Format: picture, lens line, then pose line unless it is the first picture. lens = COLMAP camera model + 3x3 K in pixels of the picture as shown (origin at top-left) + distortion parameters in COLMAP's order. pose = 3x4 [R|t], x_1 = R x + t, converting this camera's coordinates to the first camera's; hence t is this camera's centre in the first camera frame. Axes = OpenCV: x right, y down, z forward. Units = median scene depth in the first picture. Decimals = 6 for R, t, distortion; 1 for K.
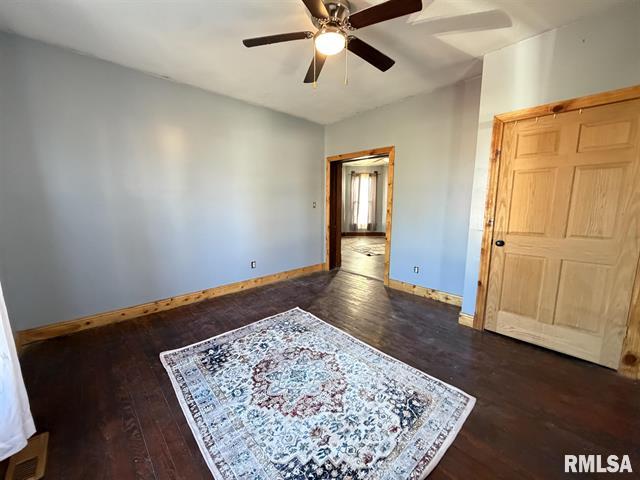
lens RADIAL K [[254.3, 0, 317.8], [0, 254.3, 239.8], [0, 0, 1]] dist [-0.001552, 0.000338]
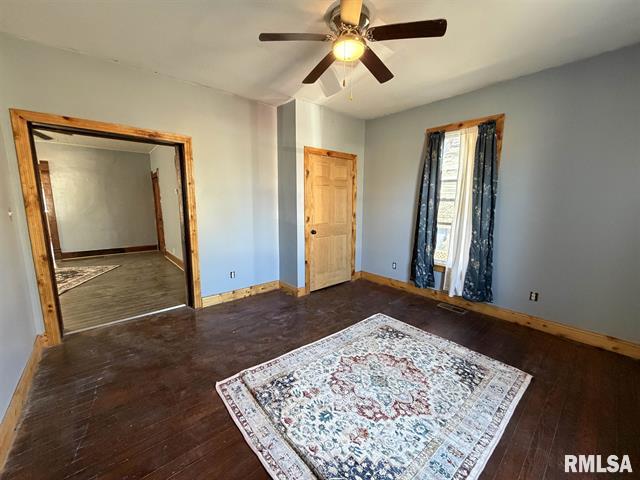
lens RADIAL K [[254.3, 0, 318.9], [0, 254.3, 240.1], [0, 0, 1]] dist [-0.001552, 0.000338]
pose [[0.042263, -0.151292, 0.987585, -0.896956], [0.143277, 0.979169, 0.143872, -0.173852], [-0.988780, 0.135418, 0.063059, 0.984508]]
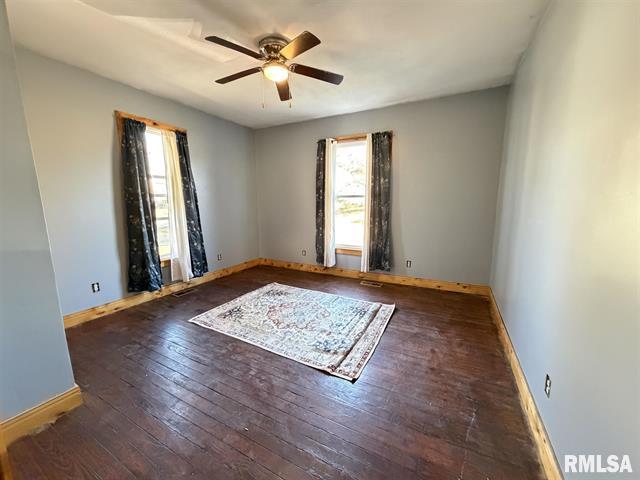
lens RADIAL K [[254.3, 0, 319.8], [0, 254.3, 240.2], [0, 0, 1]] dist [-0.001552, 0.000338]
pose [[-0.945351, 0.054315, -0.321497, 0.247497], [-0.044790, 0.955046, 0.293054, -0.314068], [0.322962, 0.291439, -0.900422, 2.065673]]
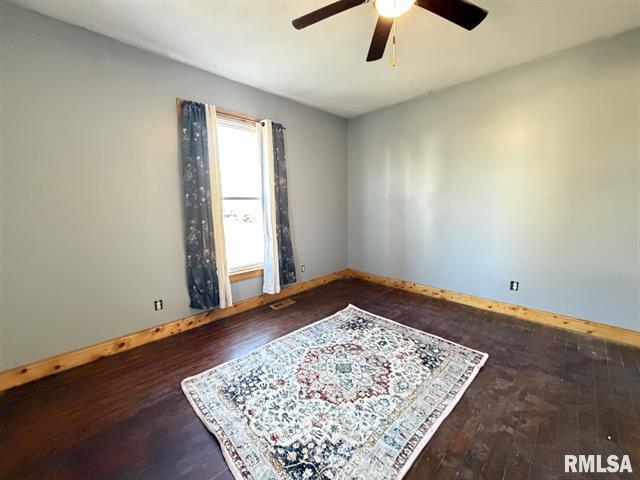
lens RADIAL K [[254.3, 0, 319.8], [0, 254.3, 239.0], [0, 0, 1]] dist [-0.001552, 0.000338]
pose [[0.023568, 0.136185, -0.990403, 0.794729], [-0.133901, 0.982182, 0.131868, -0.100688], [0.990714, 0.129508, 0.041384, 0.709269]]
